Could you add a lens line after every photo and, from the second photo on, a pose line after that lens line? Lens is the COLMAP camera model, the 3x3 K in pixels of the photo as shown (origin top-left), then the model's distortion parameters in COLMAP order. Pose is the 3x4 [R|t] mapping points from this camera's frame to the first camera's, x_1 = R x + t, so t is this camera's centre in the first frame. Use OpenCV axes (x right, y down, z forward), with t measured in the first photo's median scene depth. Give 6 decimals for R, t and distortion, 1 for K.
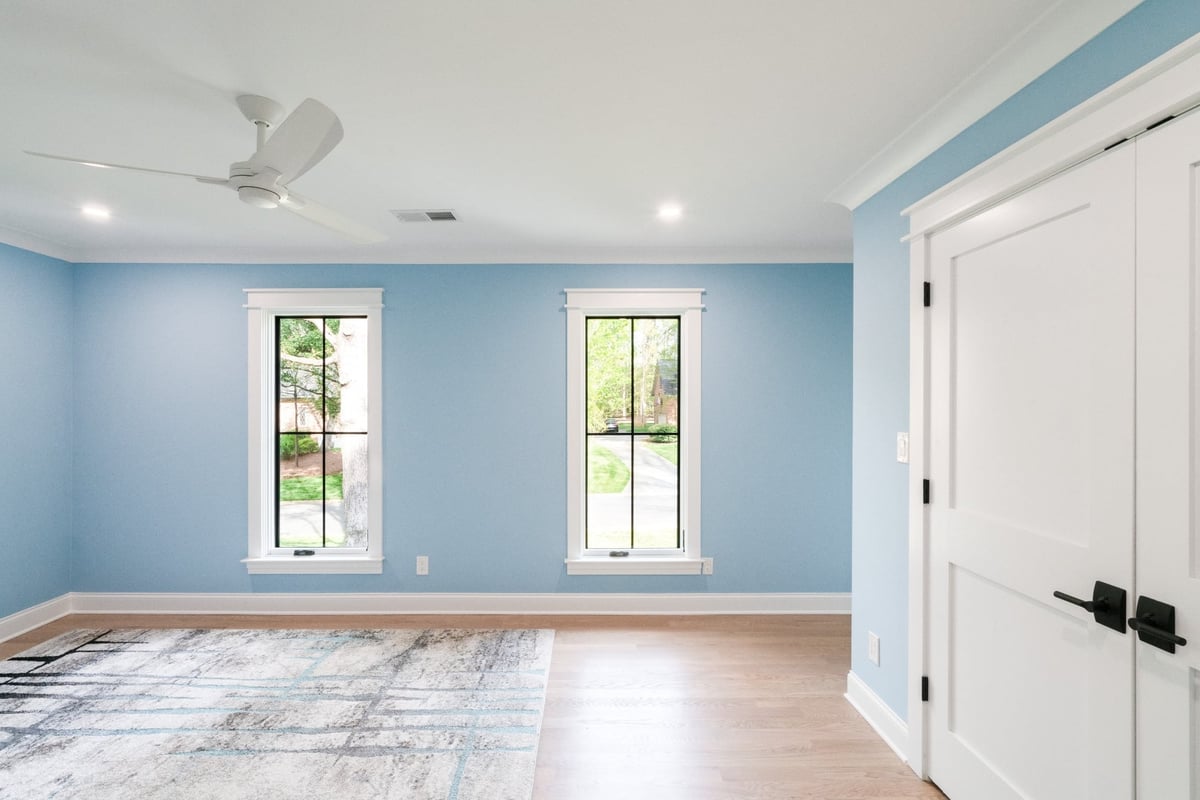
lens RADIAL K [[554.5, 0, 579.8], [0, 554.5, 397.8], [0, 0, 1]] dist [-0.001547, 0.000952]
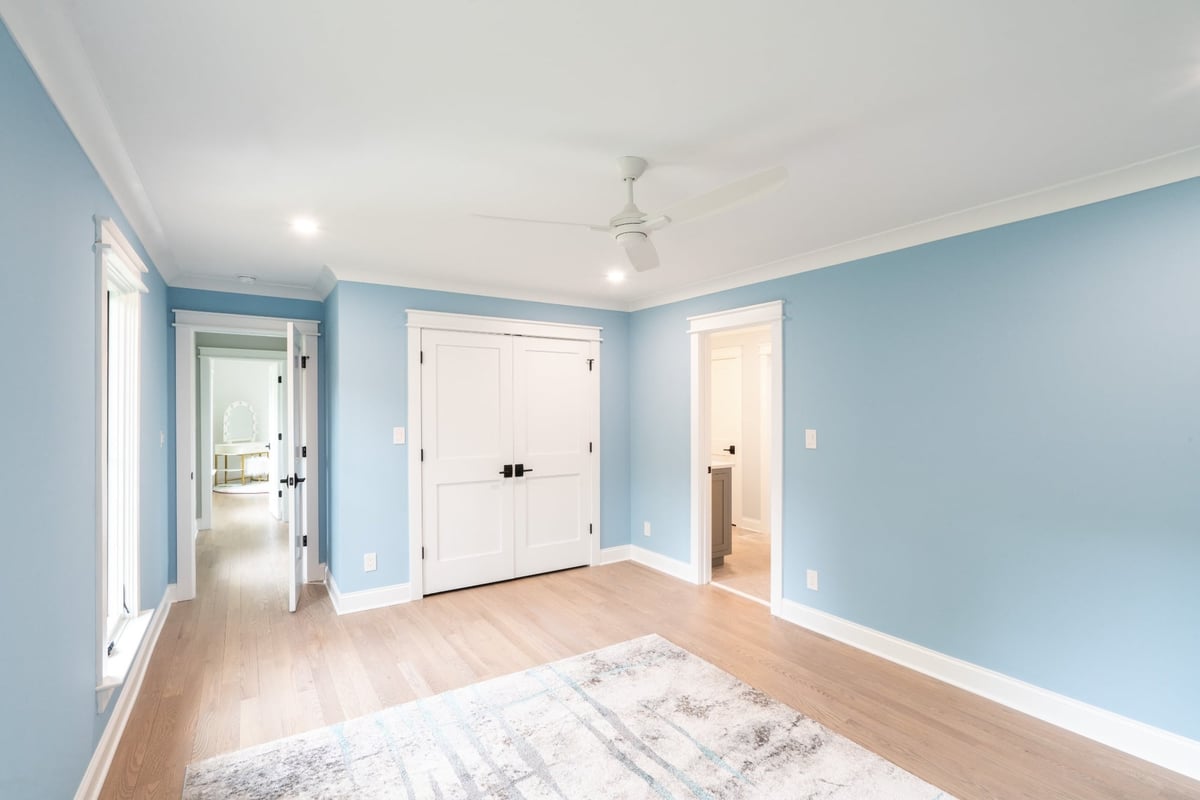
lens RADIAL K [[536.6, 0, 598.6], [0, 536.6, 410.1], [0, 0, 1]] dist [-0.001366, 0.003822]
pose [[-0.549295, 0.003275, 0.835622, -0.879140], [0.000509, 0.999993, -0.003584, 0.008211], [-0.835628, -0.001543, -0.549293, 0.993883]]
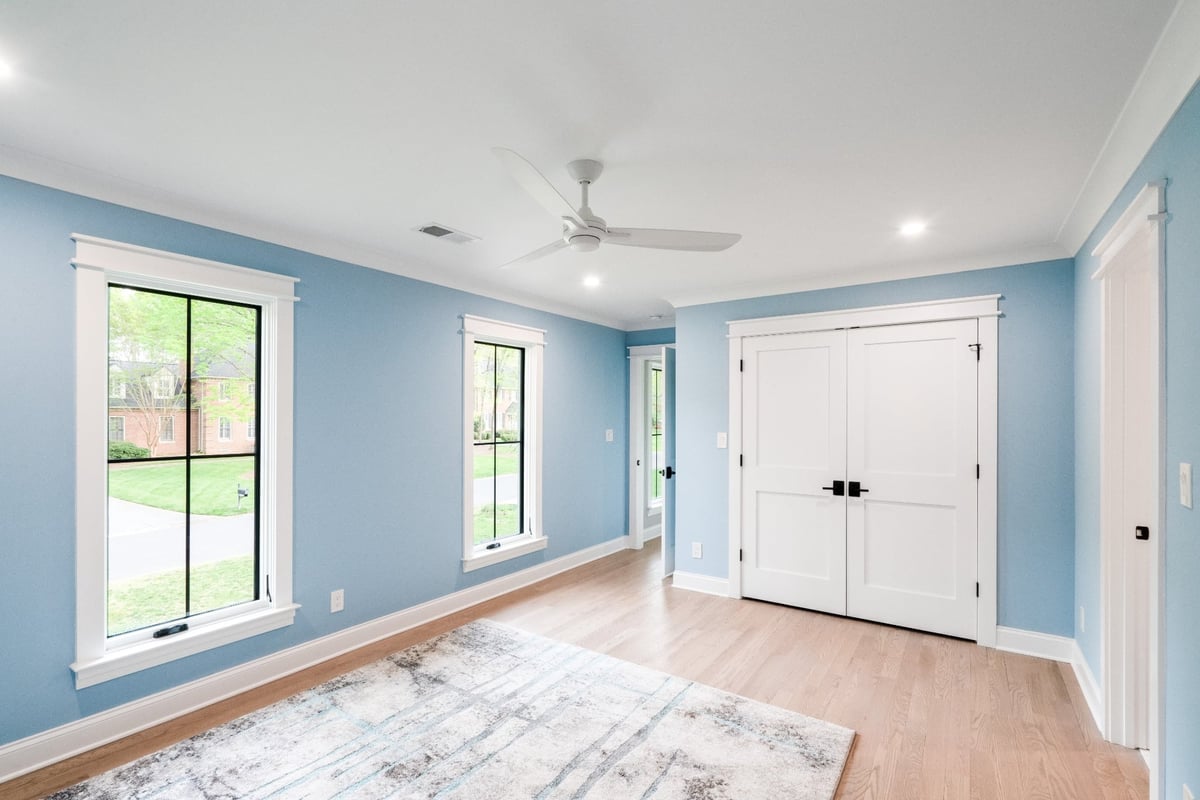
lens RADIAL K [[552.2, 0, 602.8], [0, 552.2, 413.8], [0, 0, 1]] dist [-0.001212, 0.000790]
pose [[0.553375, 0.009296, 0.832881, -0.899424], [-0.007644, 0.999952, -0.006081, 0.007632], [-0.832897, -0.003001, 0.553419, 0.186082]]
